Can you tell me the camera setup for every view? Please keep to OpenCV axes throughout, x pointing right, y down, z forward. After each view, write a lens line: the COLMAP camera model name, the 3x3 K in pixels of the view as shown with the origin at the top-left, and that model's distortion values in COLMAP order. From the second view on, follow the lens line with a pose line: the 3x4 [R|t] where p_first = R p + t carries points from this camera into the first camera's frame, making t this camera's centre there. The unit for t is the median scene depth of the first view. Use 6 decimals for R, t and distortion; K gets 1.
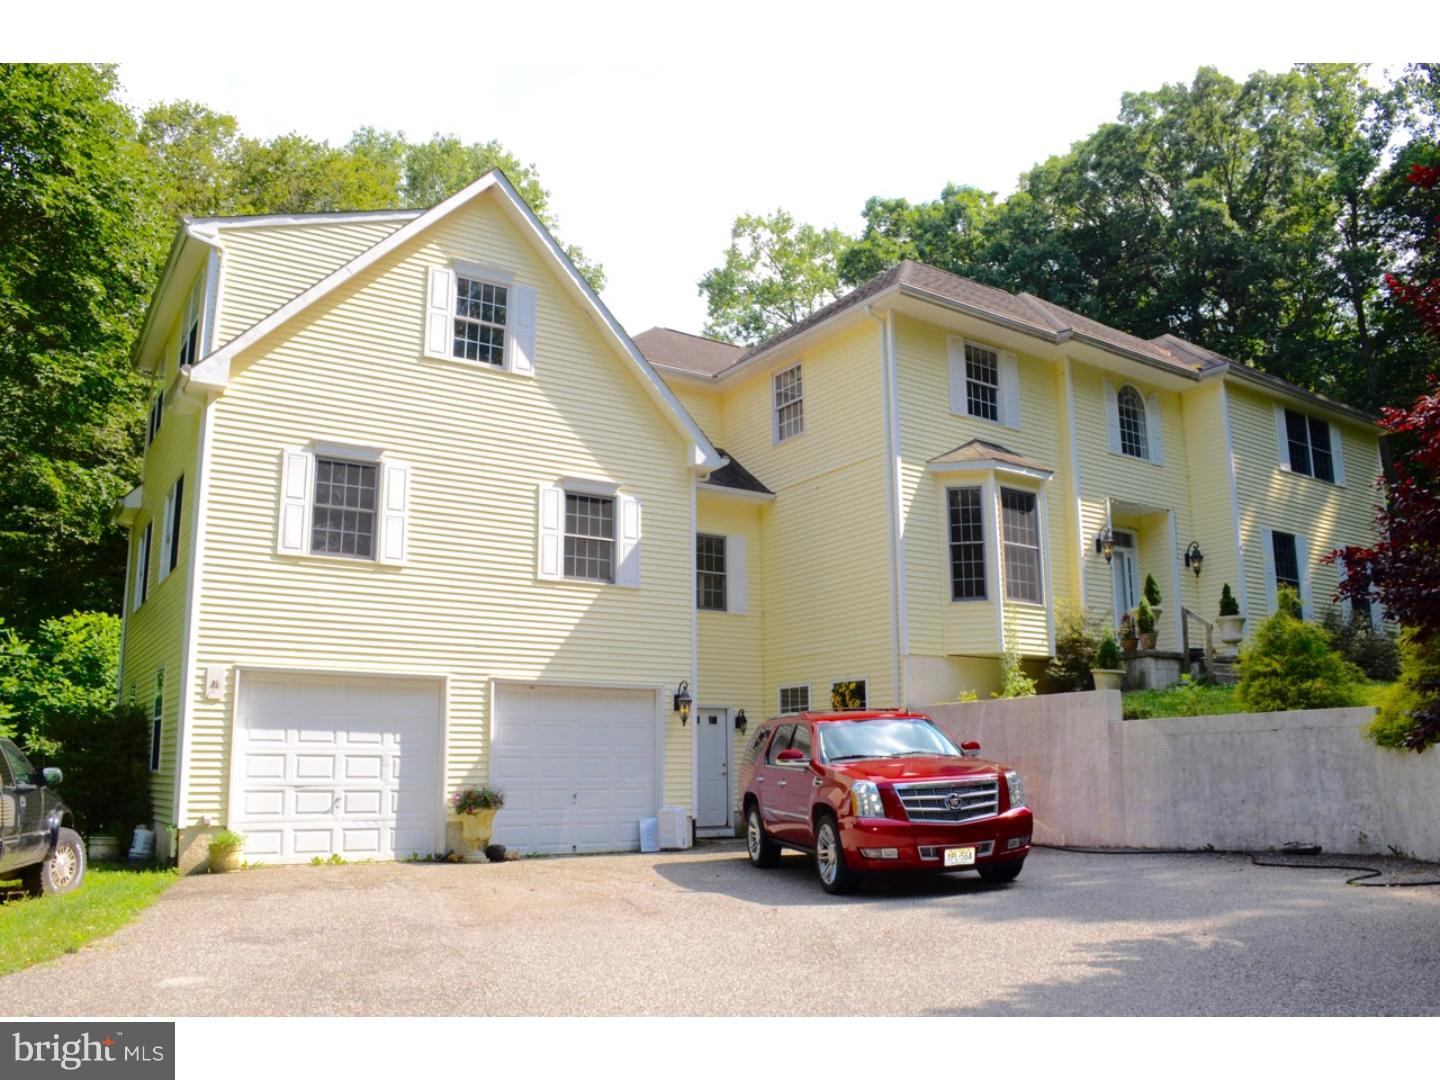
lens RADIAL K [[1121.4, 0, 720.0], [0, 1121.4, 540.0], [0, 0, 1]] dist [-0.165151, -0.000701]
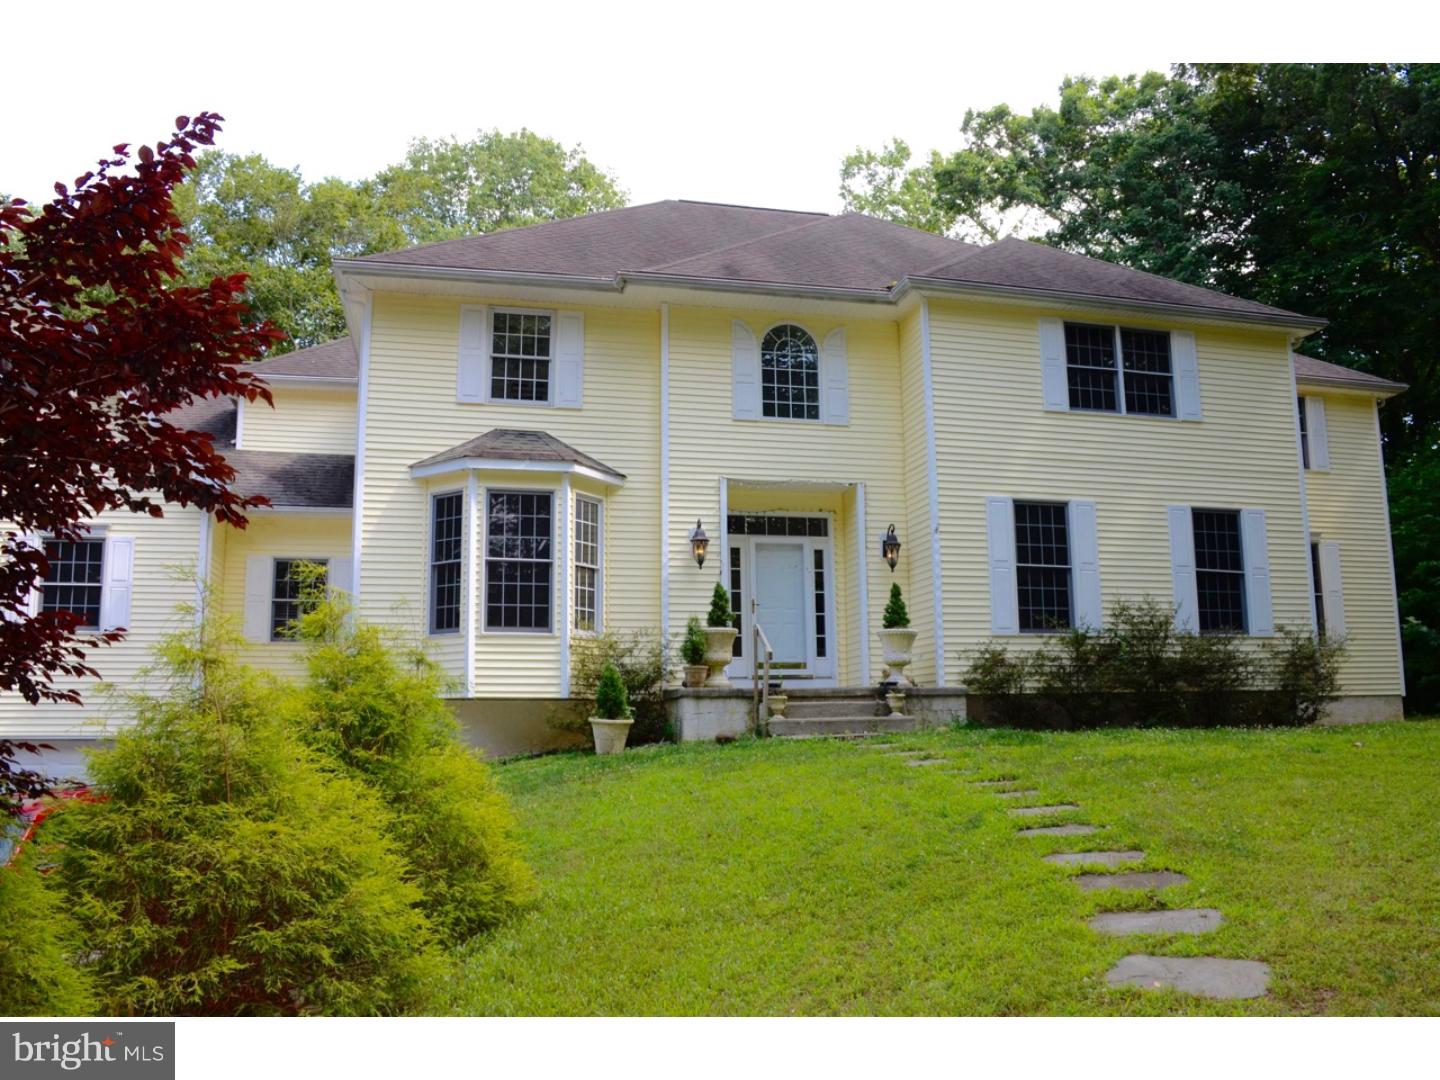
lens RADIAL K [[1143.3, 0, 720.0], [0, 1143.3, 540.0], [0, 0, 1]] dist [-0.161595, -0.000766]
pose [[0.931742, -0.062428, -0.357714, 0.614077], [0.074779, 0.996983, 0.020785, -0.012814], [0.355337, -0.046116, 0.933600, 0.248372]]
